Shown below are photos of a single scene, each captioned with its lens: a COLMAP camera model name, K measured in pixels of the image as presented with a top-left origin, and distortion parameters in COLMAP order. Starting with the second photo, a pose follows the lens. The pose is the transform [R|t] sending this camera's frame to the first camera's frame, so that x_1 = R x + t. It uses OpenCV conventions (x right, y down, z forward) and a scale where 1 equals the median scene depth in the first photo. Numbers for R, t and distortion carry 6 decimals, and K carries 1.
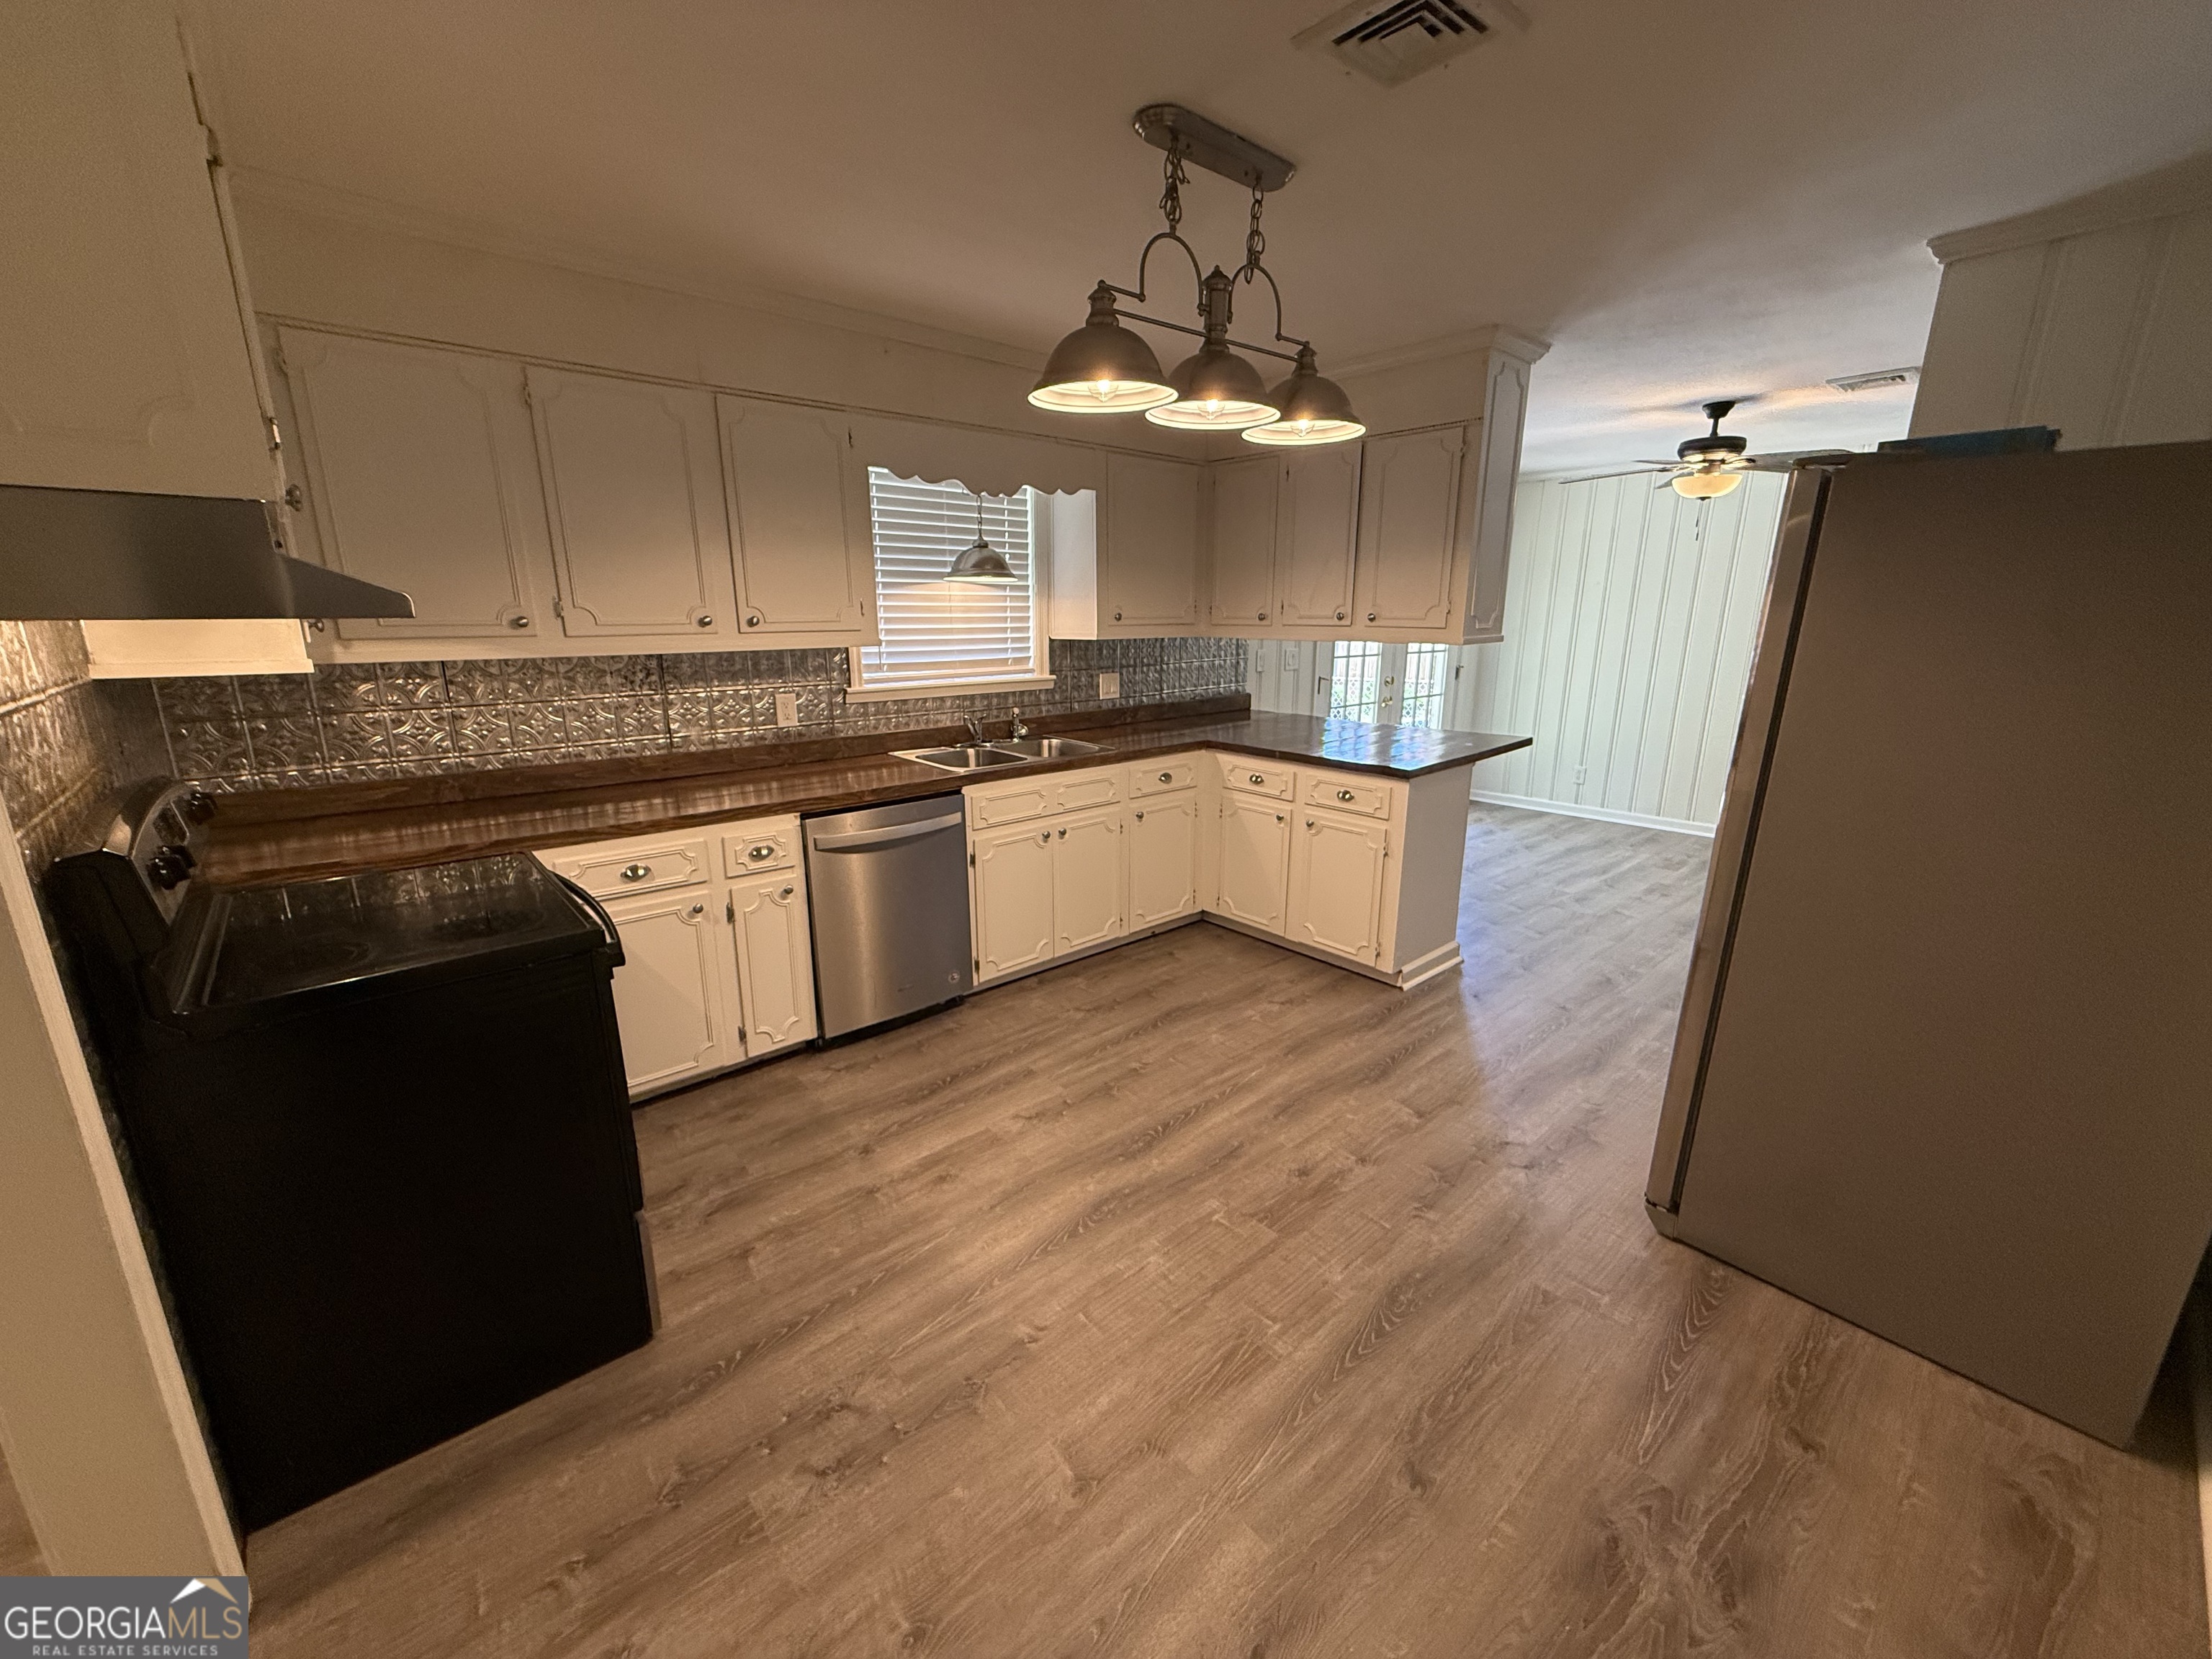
lens RADIAL K [[884.2, 0, 1109.2], [0, 884.2, 836.1], [0, 0, 1]] dist [0.002163, -0.000200]
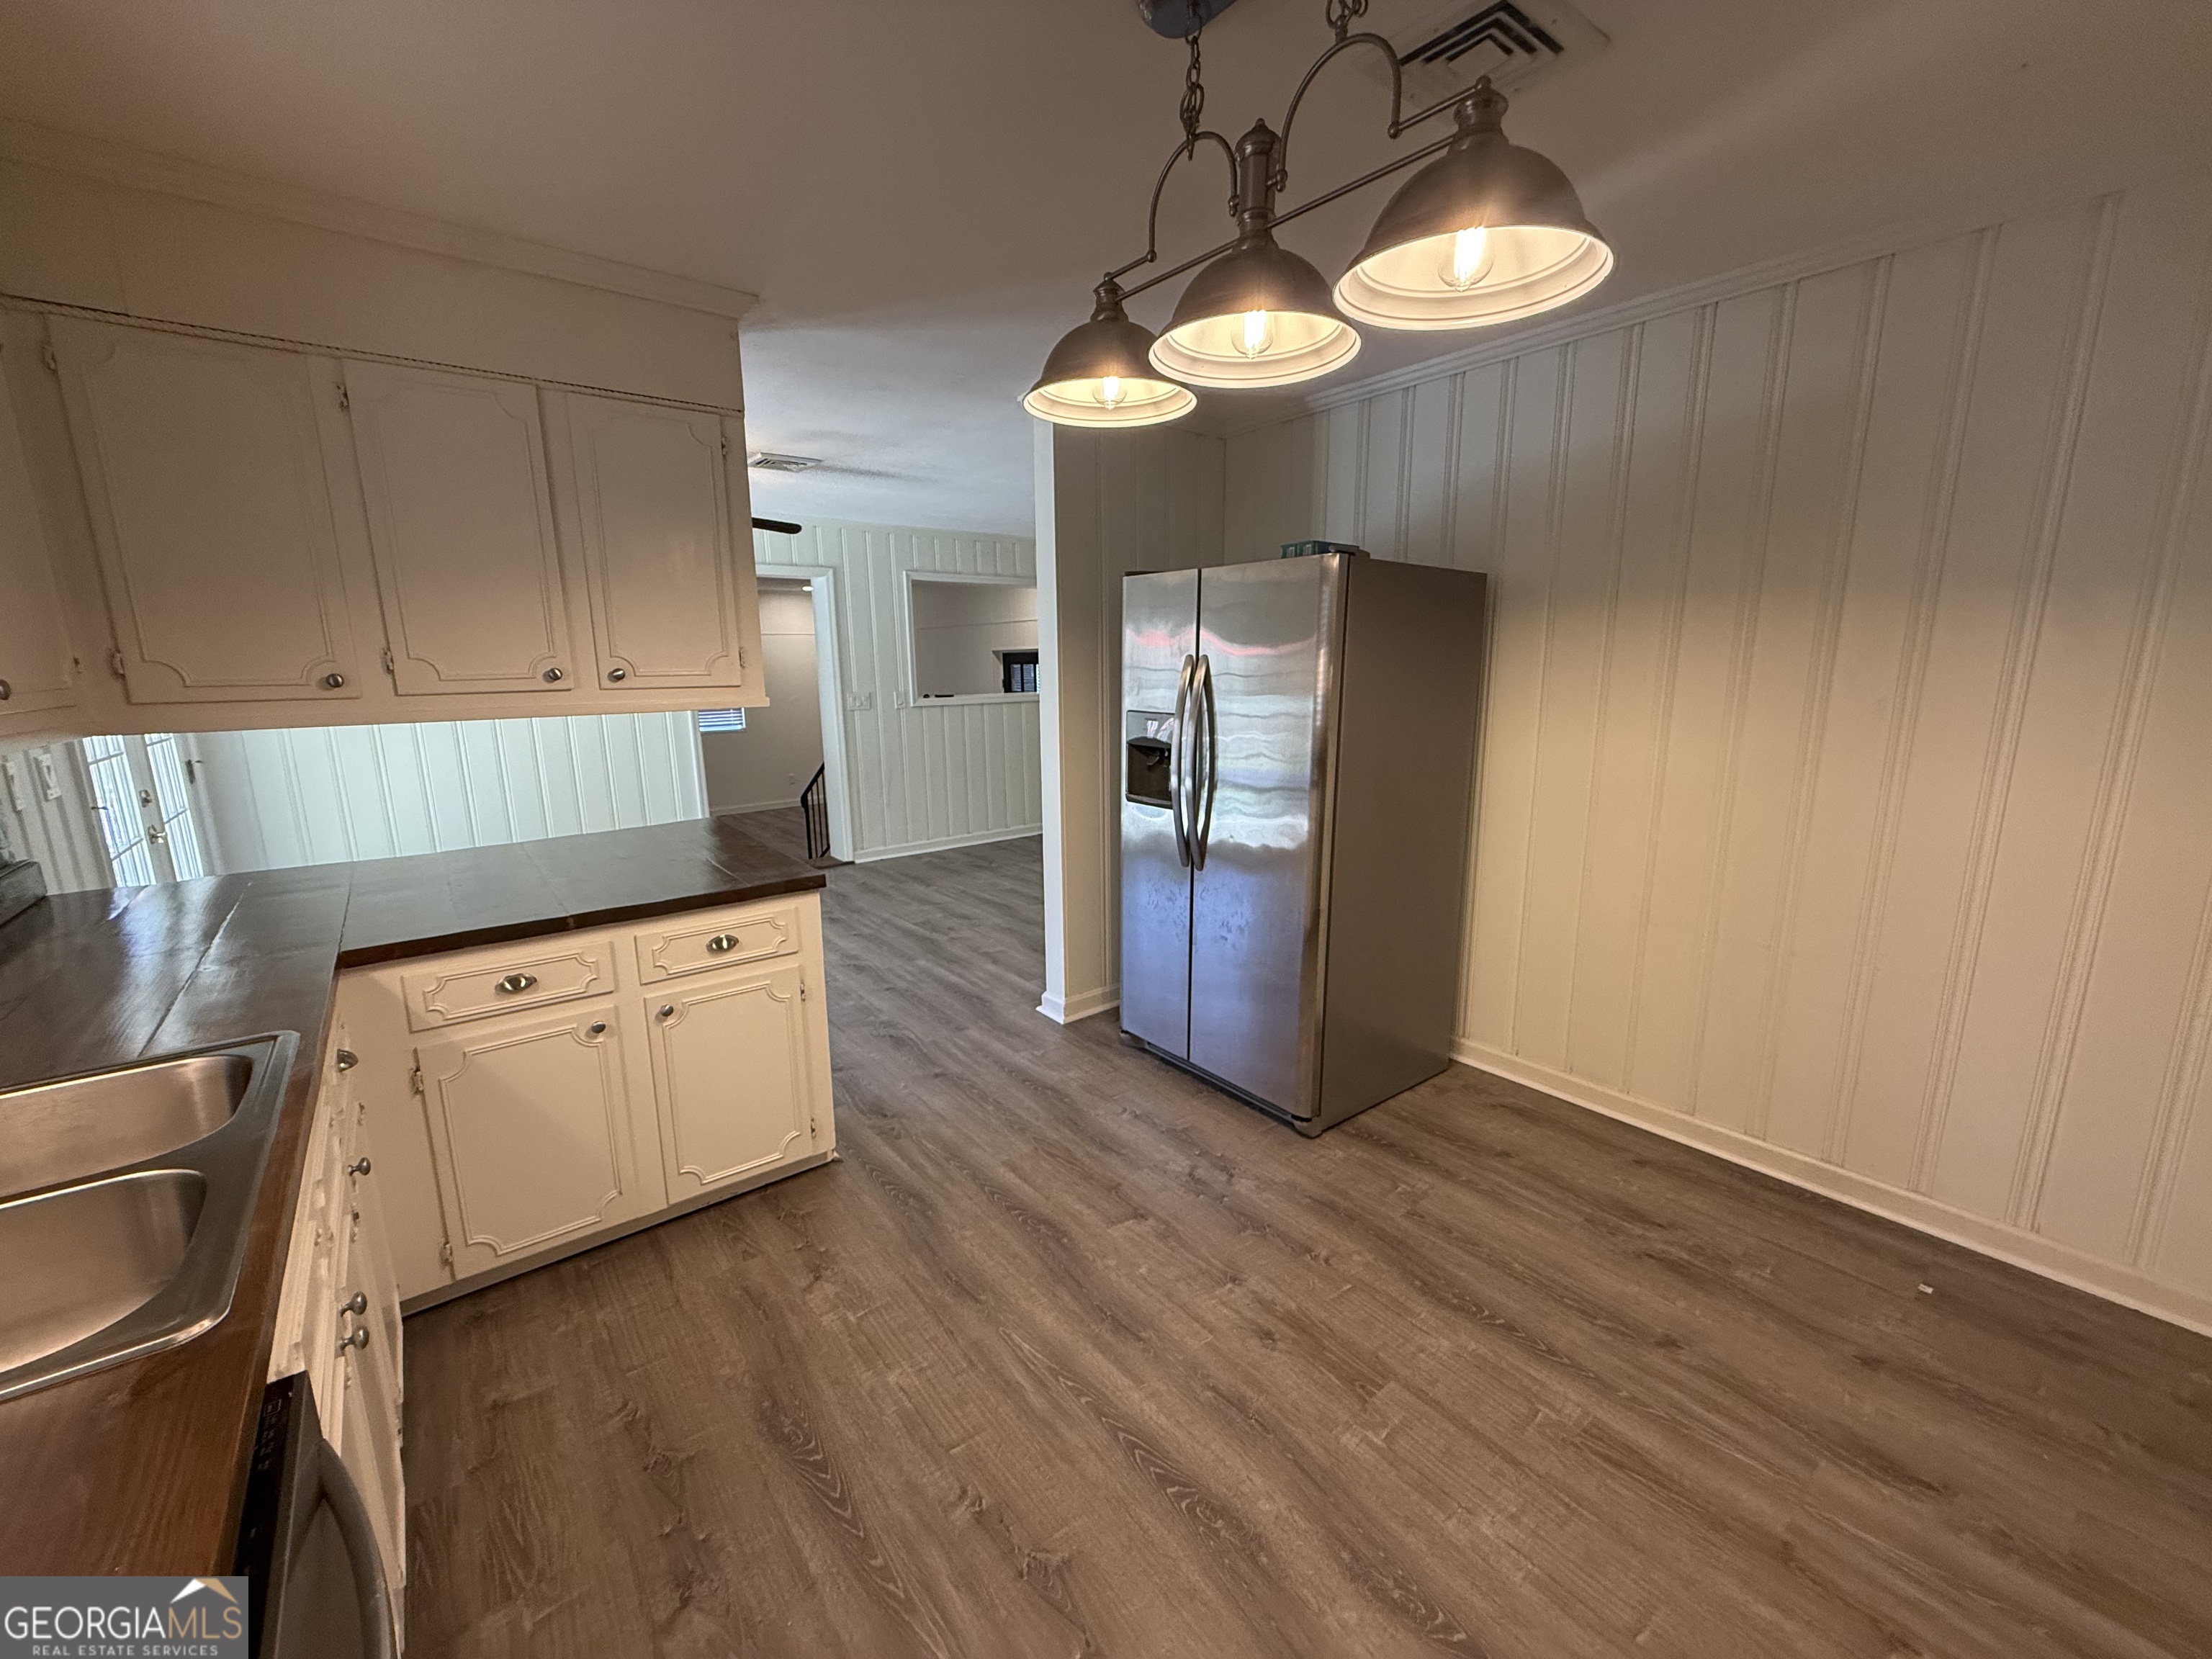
lens RADIAL K [[884.2, 0, 1103.4], [0, 884.2, 835.7], [0, 0, 1]] dist [0.002163, -0.000200]
pose [[0.055648, -0.198384, 0.978543, -0.368574], [0.259848, 0.949167, 0.177651, -0.179100], [-0.964045, 0.244387, 0.104369, 0.704580]]
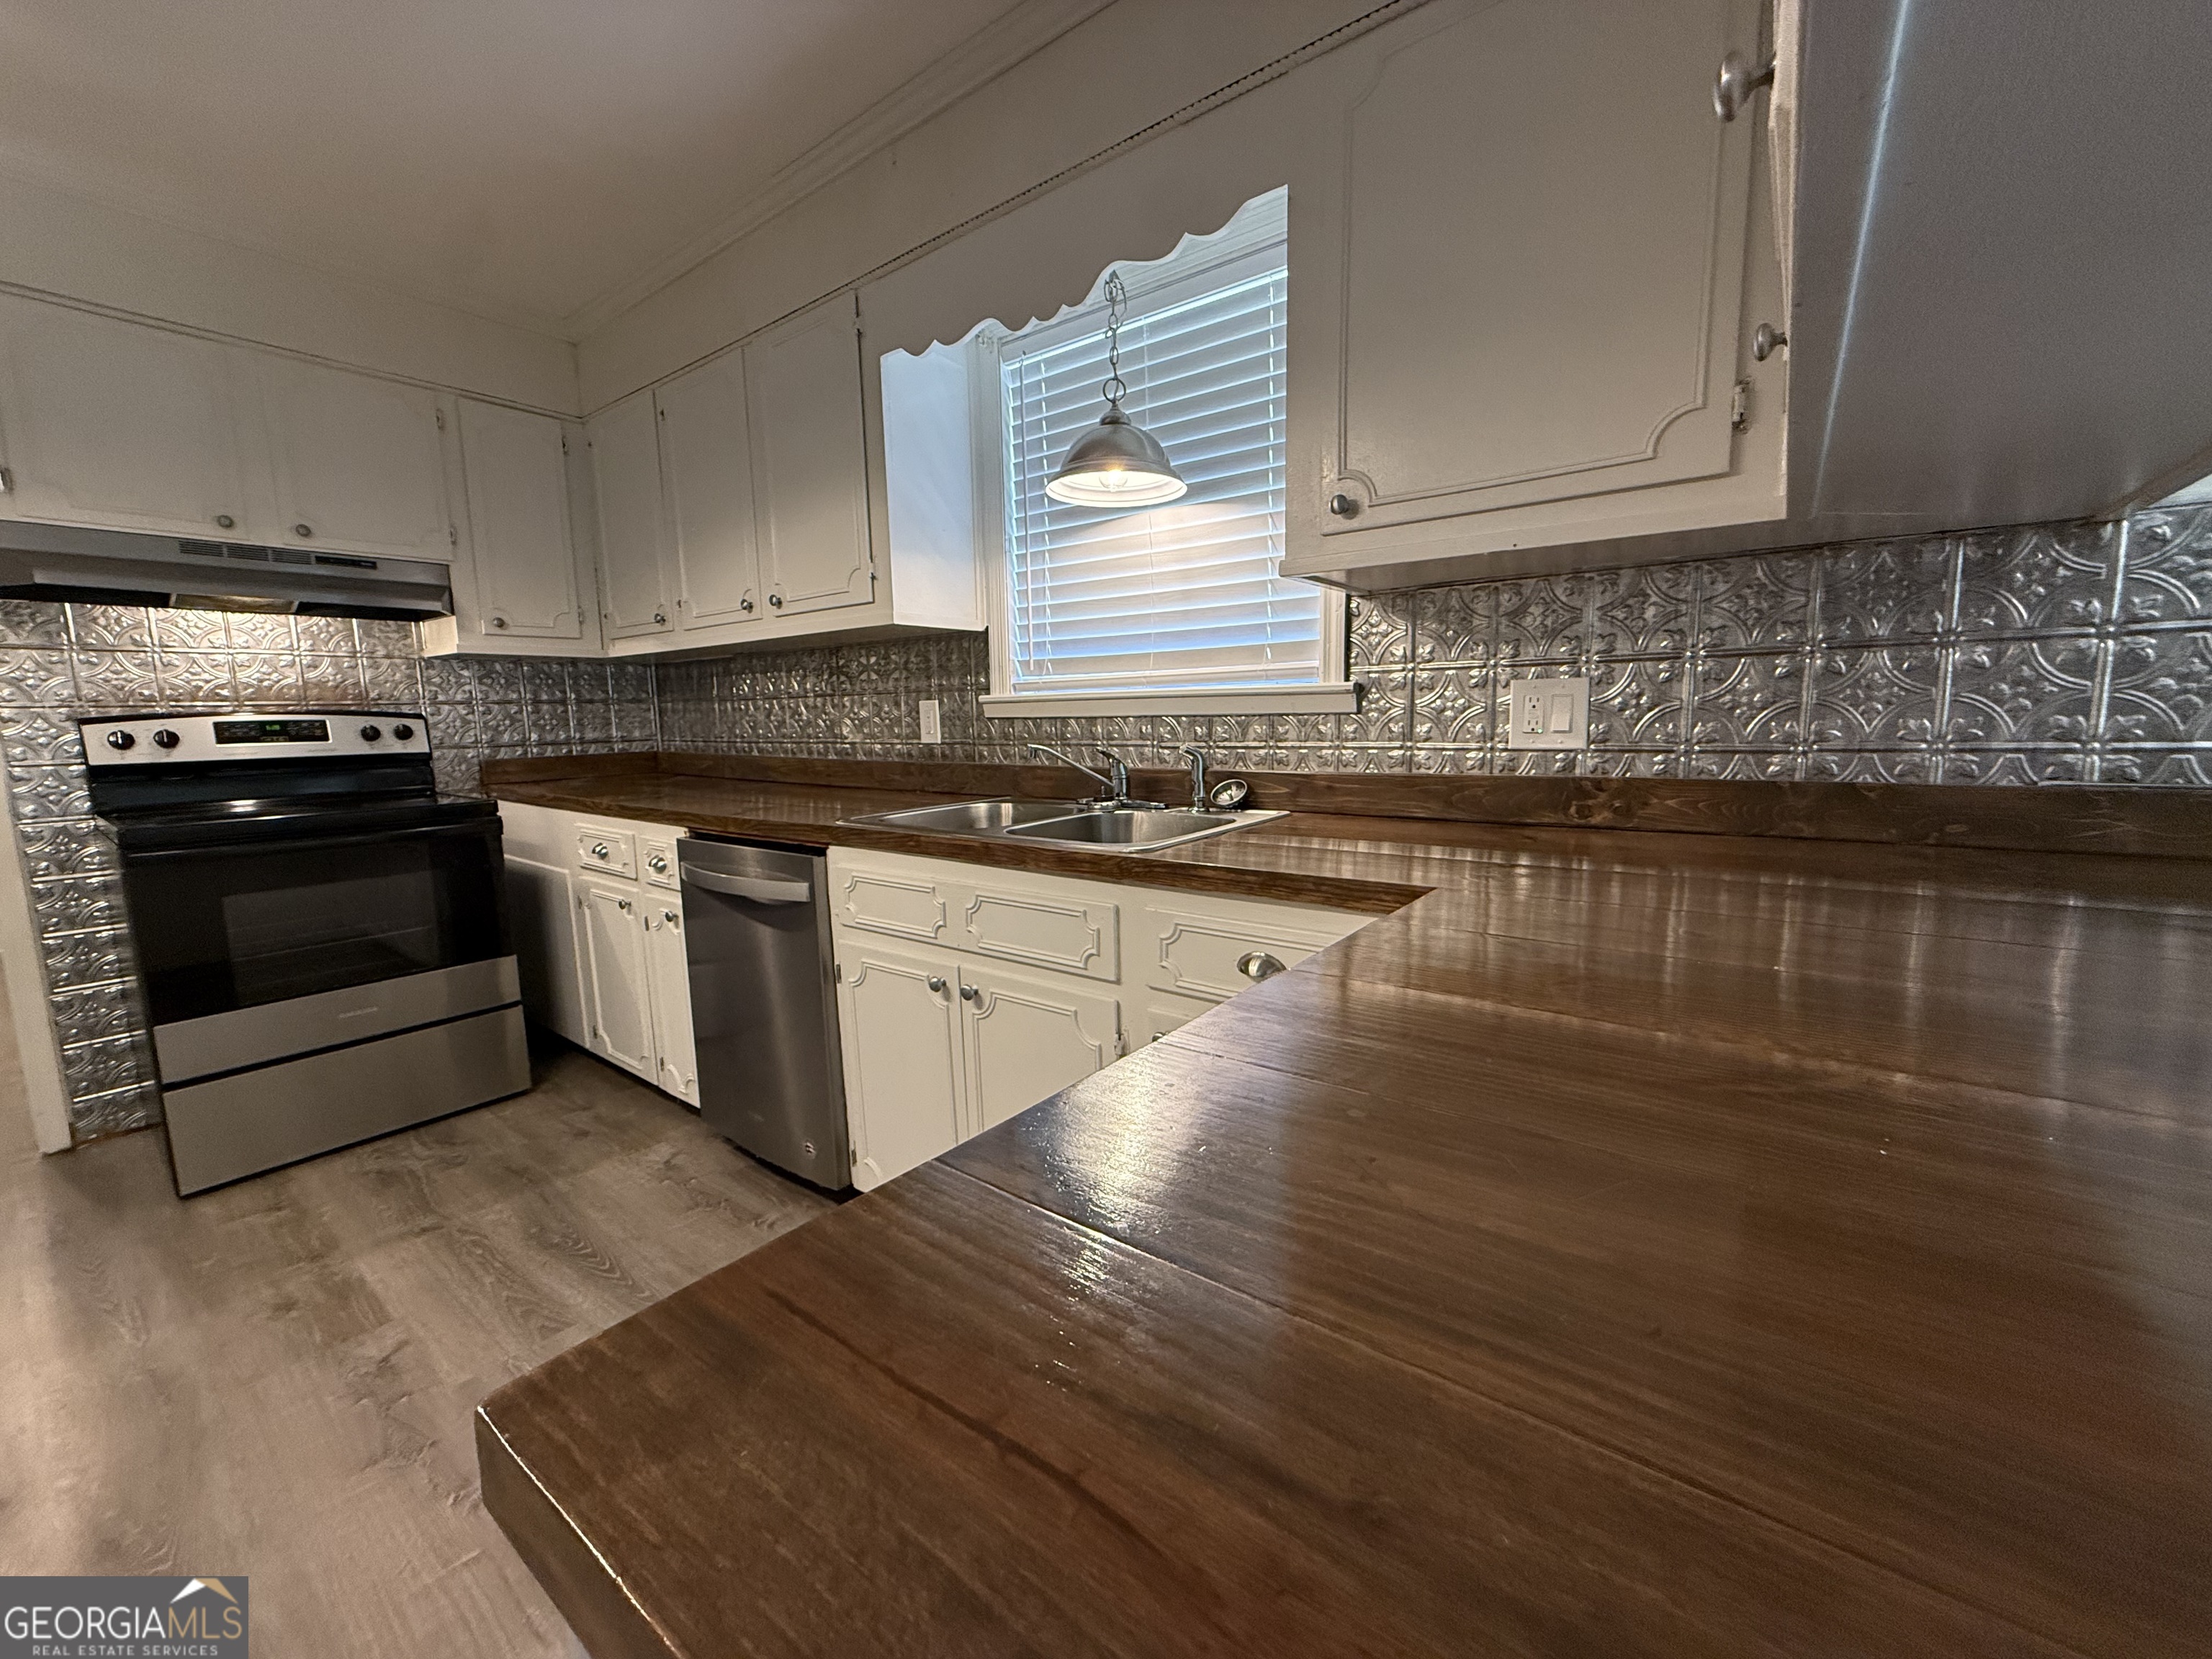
lens RADIAL K [[884.2, 0, 1098.5], [0, 884.2, 832.7], [0, 0, 1]] dist [0.002163, -0.000200]
pose [[0.176660, 0.131091, -0.975503, 0.440357], [-0.226003, 0.970013, 0.089425, -0.156880], [0.957974, 0.204669, 0.200990, 1.048934]]
